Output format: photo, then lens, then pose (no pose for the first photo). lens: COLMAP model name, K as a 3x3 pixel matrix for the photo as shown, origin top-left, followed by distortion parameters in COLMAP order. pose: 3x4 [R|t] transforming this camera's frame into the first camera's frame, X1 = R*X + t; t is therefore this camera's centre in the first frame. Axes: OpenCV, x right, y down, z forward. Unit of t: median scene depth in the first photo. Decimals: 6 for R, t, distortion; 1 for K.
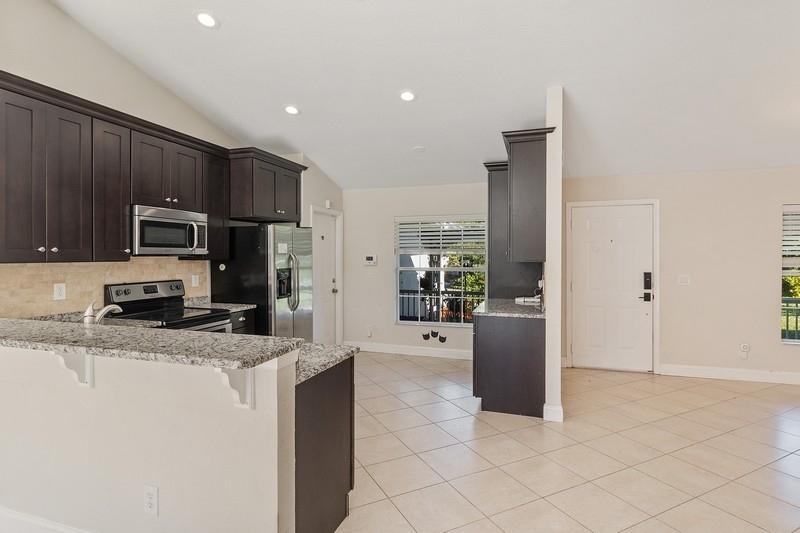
lens RADIAL K [[410.8, 0, 402.8], [0, 410.8, 261.9], [0, 0, 1]] dist [-0.000850, 0.000247]
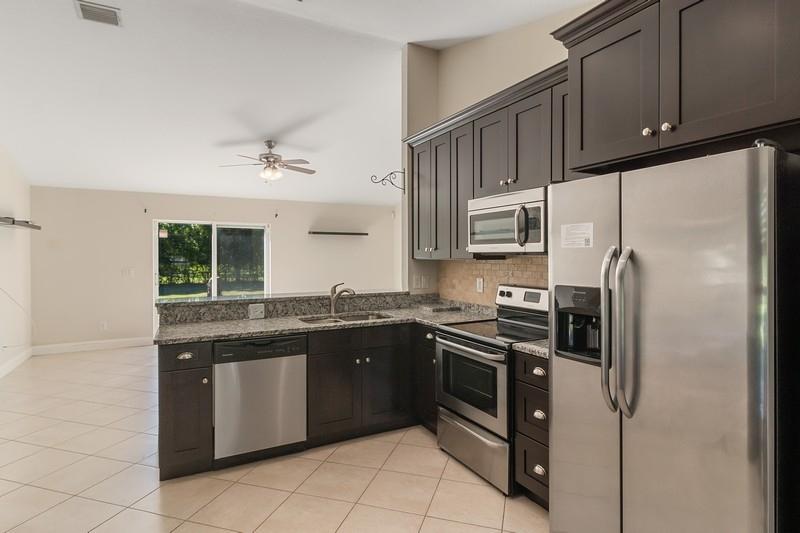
lens RADIAL K [[454.8, 0, 401.0], [0, 454.8, 260.6], [0, 0, 1]] dist [0.002365, 0.000066]
pose [[-0.711764, 0.008355, -0.702369, 0.183876], [-0.014660, 0.999535, 0.026746, -0.023426], [0.702265, 0.029333, -0.711311, 1.517909]]
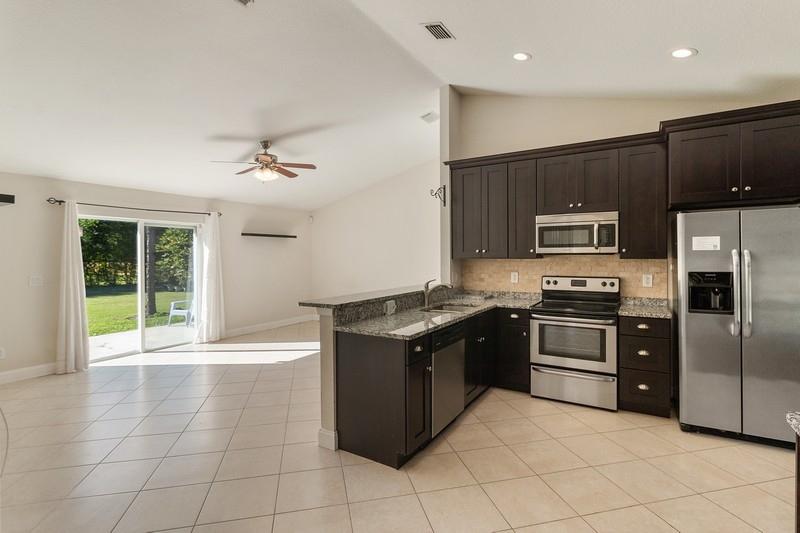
lens RADIAL K [[410.8, 0, 403.9], [0, 410.8, 259.8], [0, 0, 1]] dist [-0.000850, 0.000247]
pose [[-0.234950, 0.010647, -0.971949, 0.673237], [-0.013985, 0.999799, 0.014333, -0.009921], [0.971907, 0.016960, -0.234754, 0.832271]]
